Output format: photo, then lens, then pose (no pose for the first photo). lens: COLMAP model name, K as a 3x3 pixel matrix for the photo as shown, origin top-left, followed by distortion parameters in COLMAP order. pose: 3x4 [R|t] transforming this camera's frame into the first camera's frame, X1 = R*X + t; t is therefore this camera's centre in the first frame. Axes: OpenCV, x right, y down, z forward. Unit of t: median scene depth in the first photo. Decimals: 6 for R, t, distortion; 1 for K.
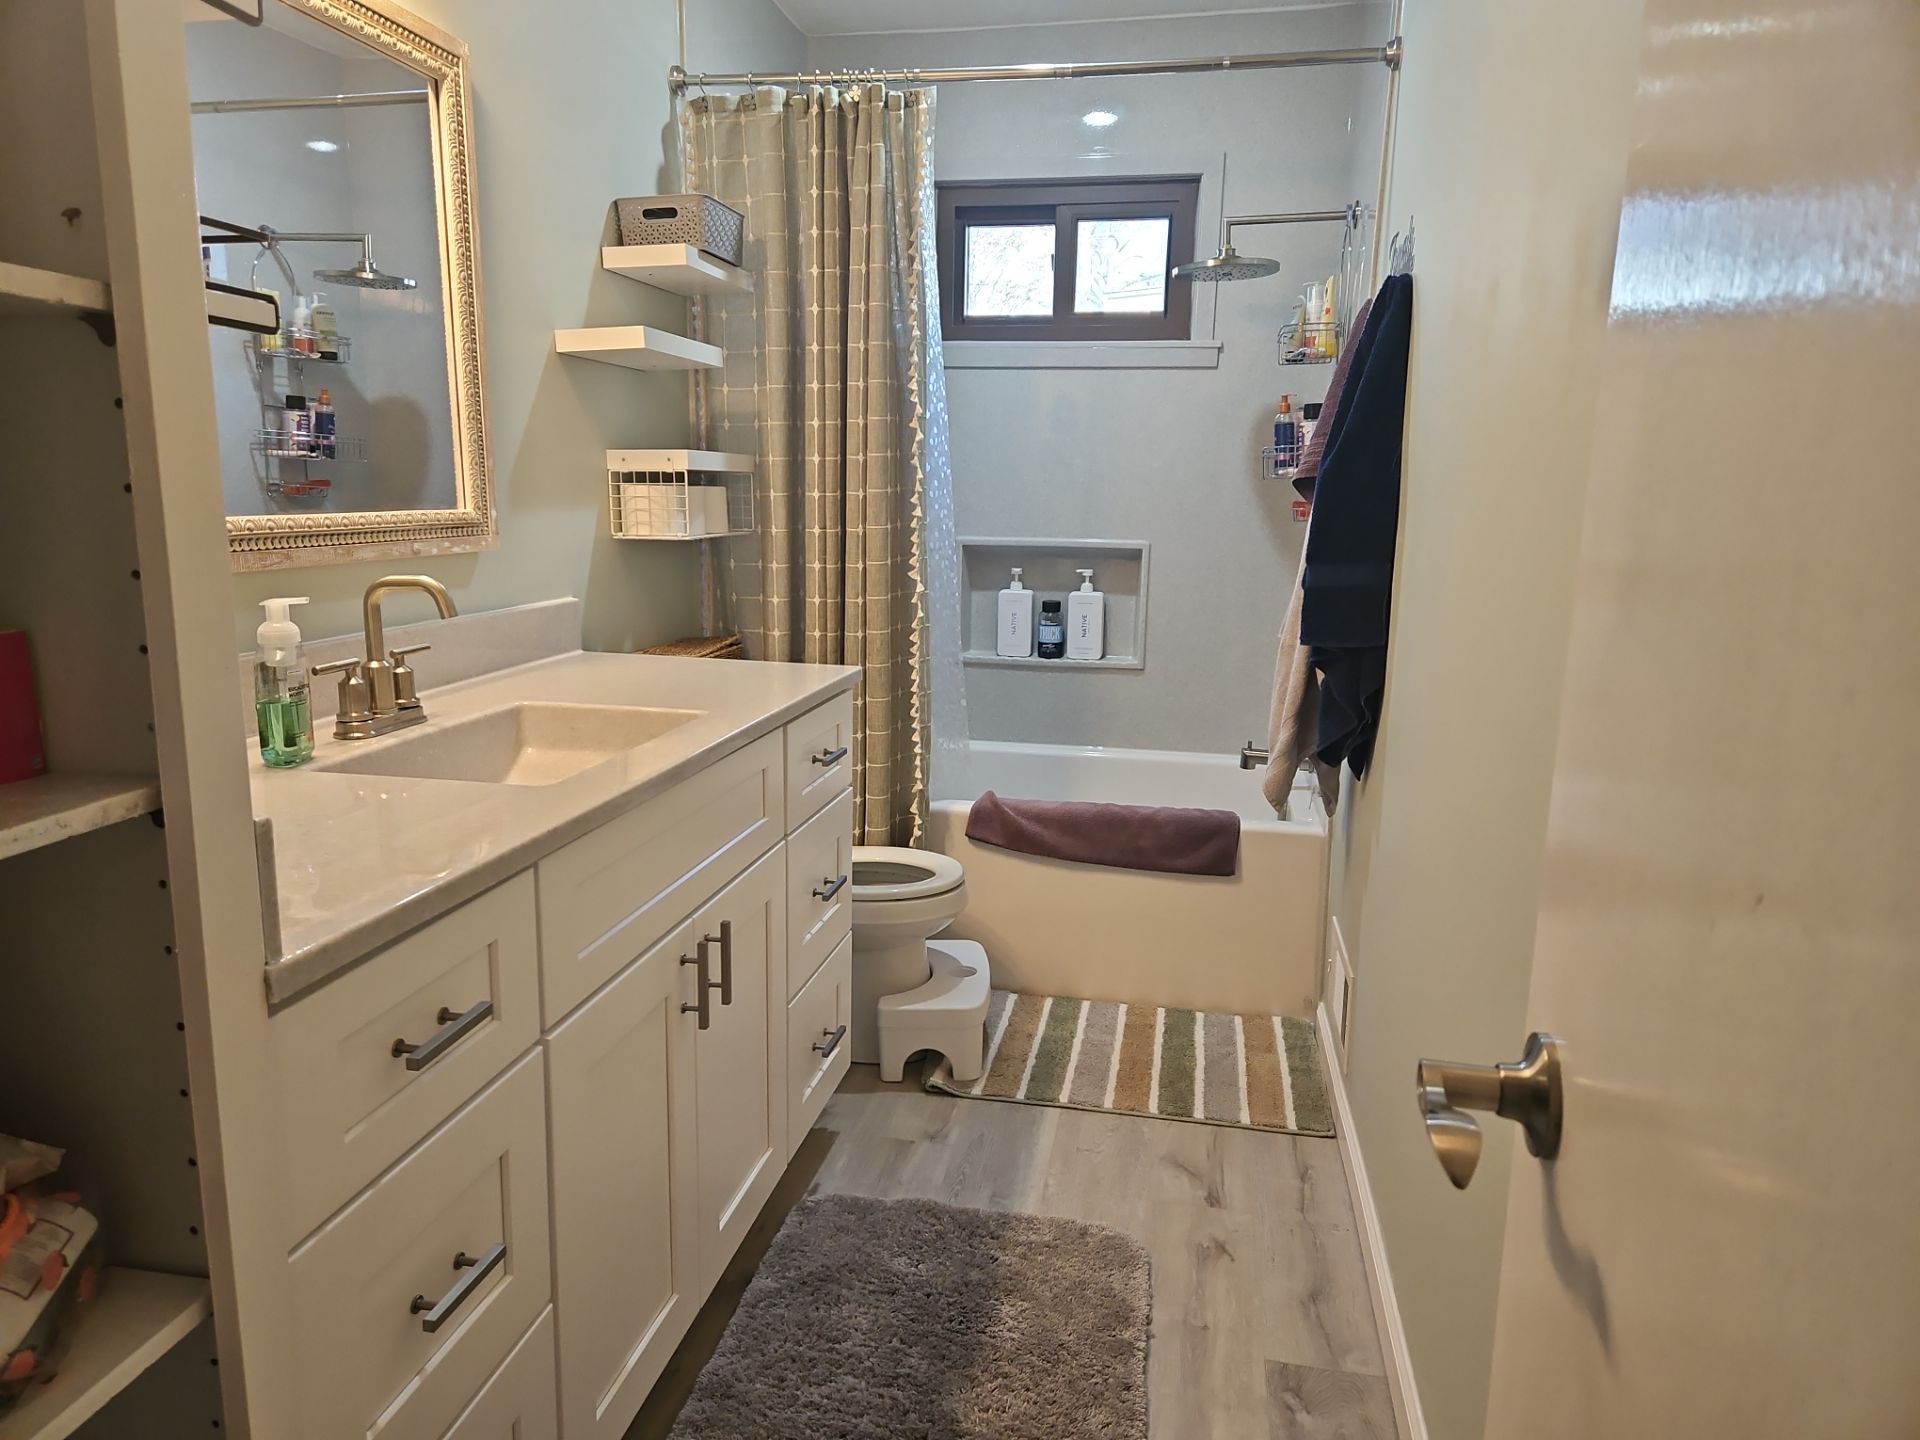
lens RADIAL K [[1271.1, 0, 944.4], [0, 1271.1, 740.6], [0, 0, 1]] dist [0.081578, -0.075388]
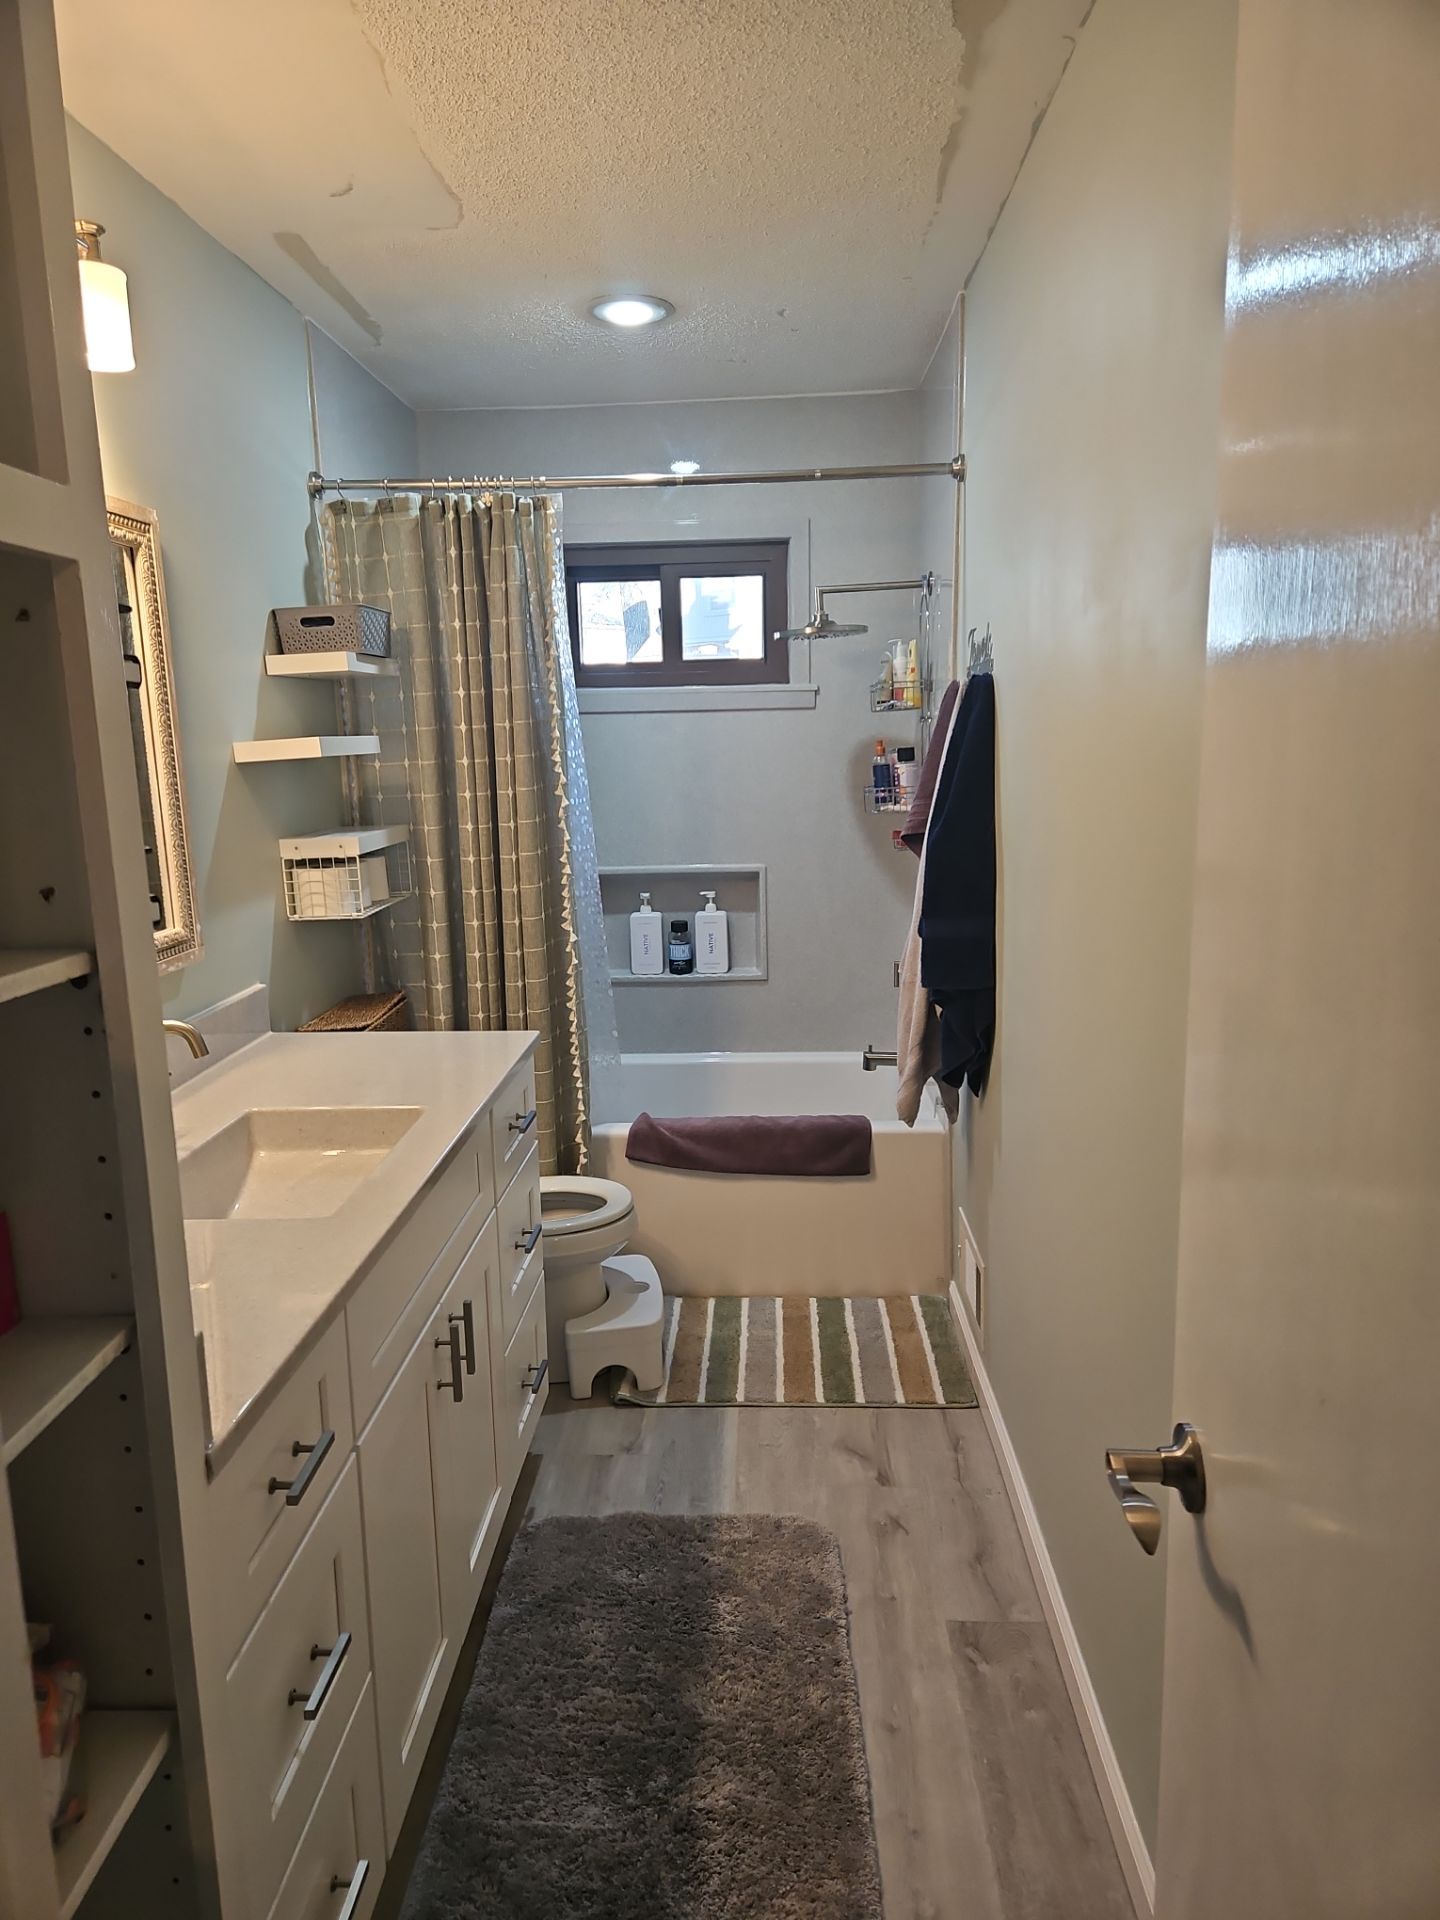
lens RADIAL K [[1271.1, 0, 699.3], [0, 1271.1, 972.5], [0, 0, 1]] dist [0.081578, -0.075388]
pose [[0.988871, -0.067080, 0.132794, -0.069029], [0.068598, 0.997621, -0.006886, -0.088535], [-0.132016, 0.015919, 0.991120, -0.109684]]
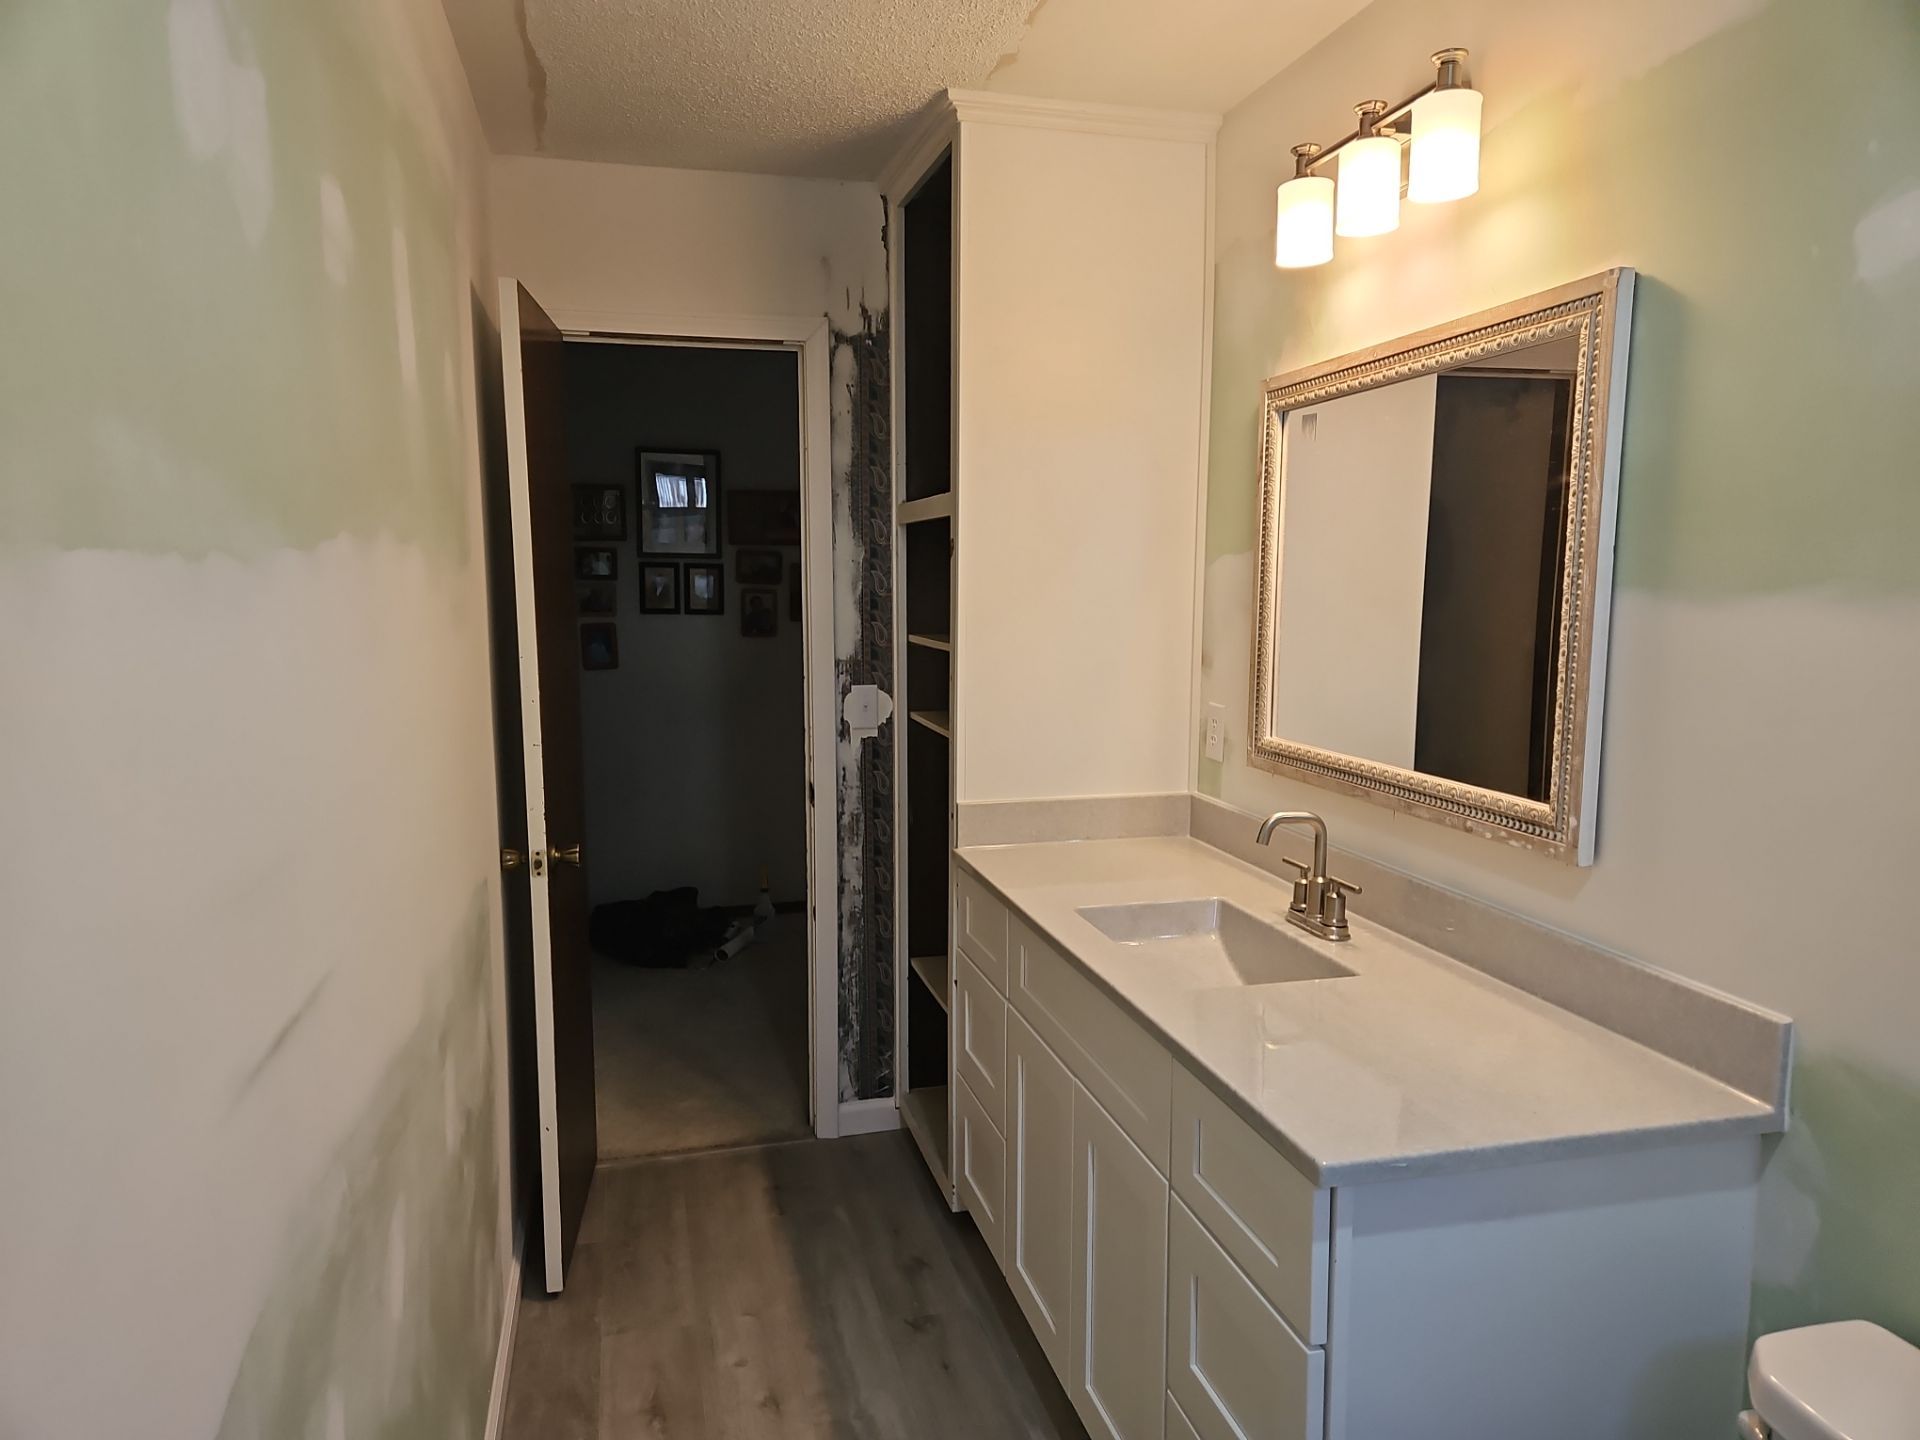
lens RADIAL K [[1271.1, 0, 955.8], [0, 1271.1, 744.3], [0, 0, 1]] dist [0.081578, -0.075388]
pose [[-0.900836, 0.043063, -0.432019, 0.299647], [-0.099441, 0.948151, 0.301862, -0.371044], [0.422619, 0.314888, -0.849846, 1.307559]]
